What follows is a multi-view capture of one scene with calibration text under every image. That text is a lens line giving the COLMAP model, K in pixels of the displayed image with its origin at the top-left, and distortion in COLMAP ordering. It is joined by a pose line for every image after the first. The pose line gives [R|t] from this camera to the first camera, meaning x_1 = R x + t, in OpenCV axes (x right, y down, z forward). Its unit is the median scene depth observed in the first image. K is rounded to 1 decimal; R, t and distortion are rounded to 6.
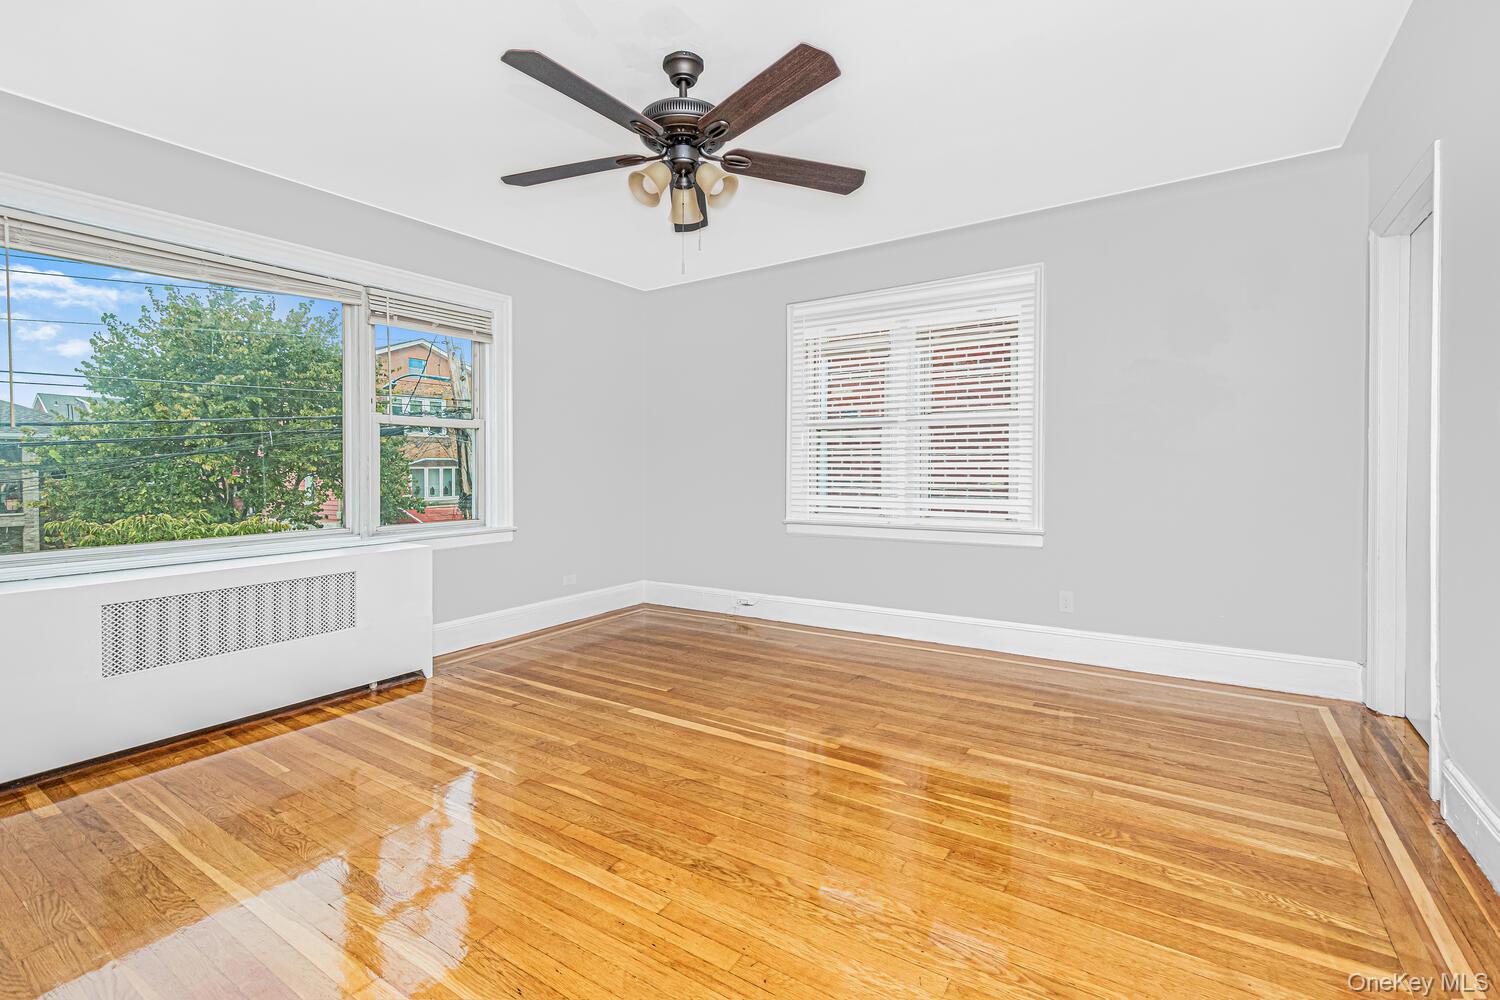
lens RADIAL K [[649.5, 0, 752.4], [0, 649.5, 464.1], [0, 0, 1]] dist [0.000748, -0.000074]
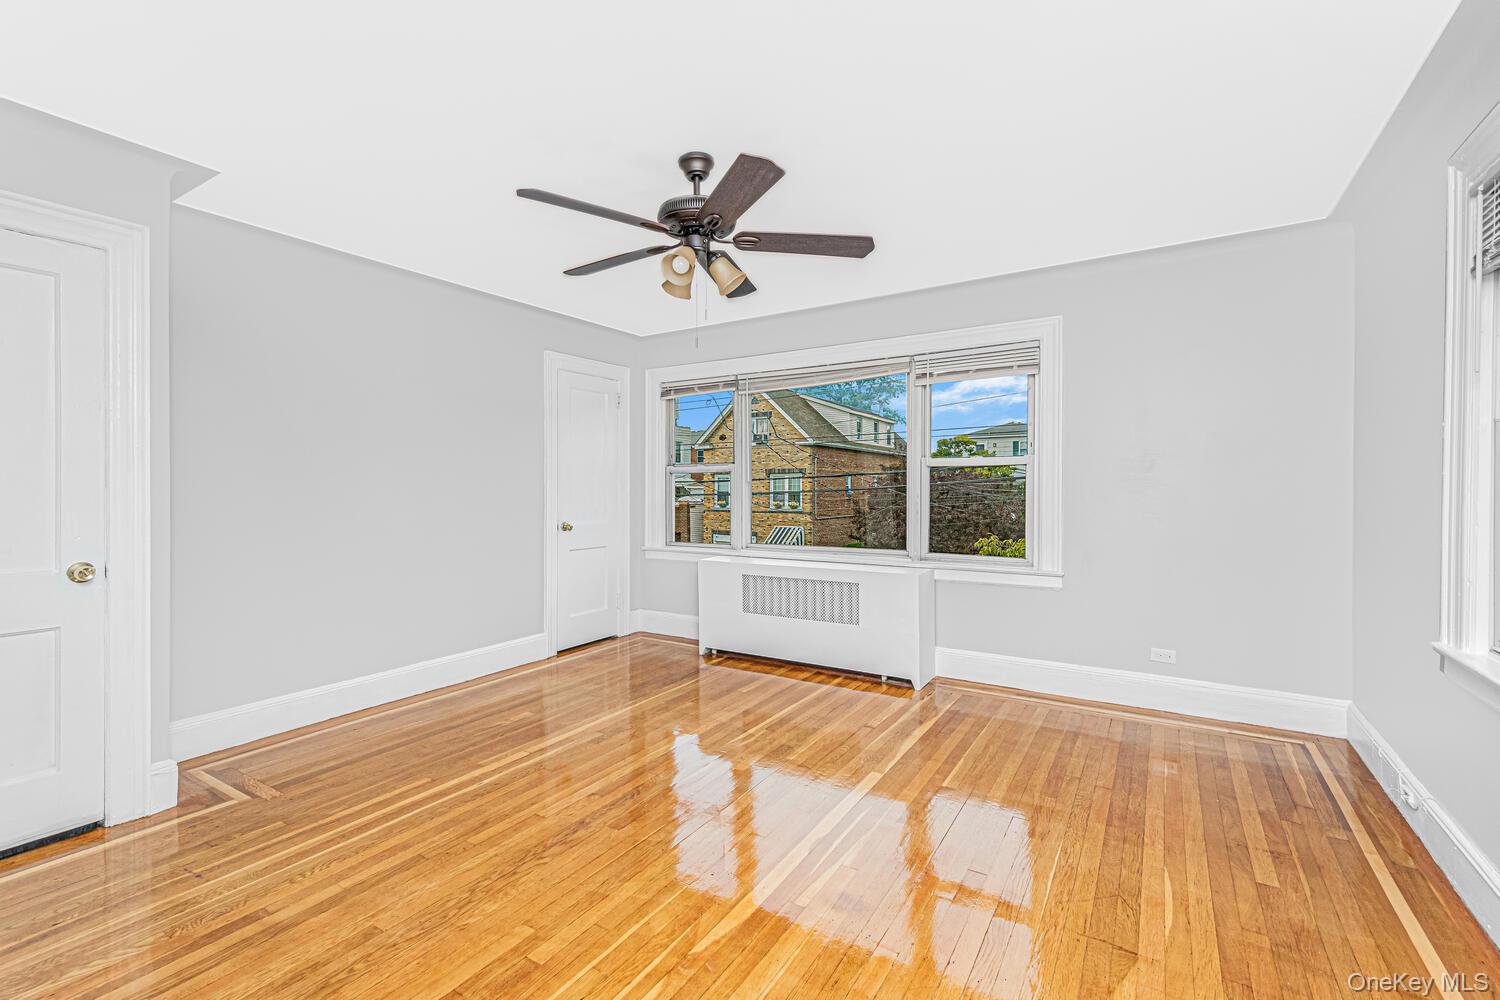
lens RADIAL K [[657.1, 0, 746.8], [0, 657.1, 487.6], [0, 0, 1]] dist [-0.000717, -0.000403]
pose [[0.027950, 0.008791, -0.999571, 0.989393], [0.004098, 0.999952, 0.008909, -0.057644], [0.999601, -0.004345, 0.027912, 1.031287]]
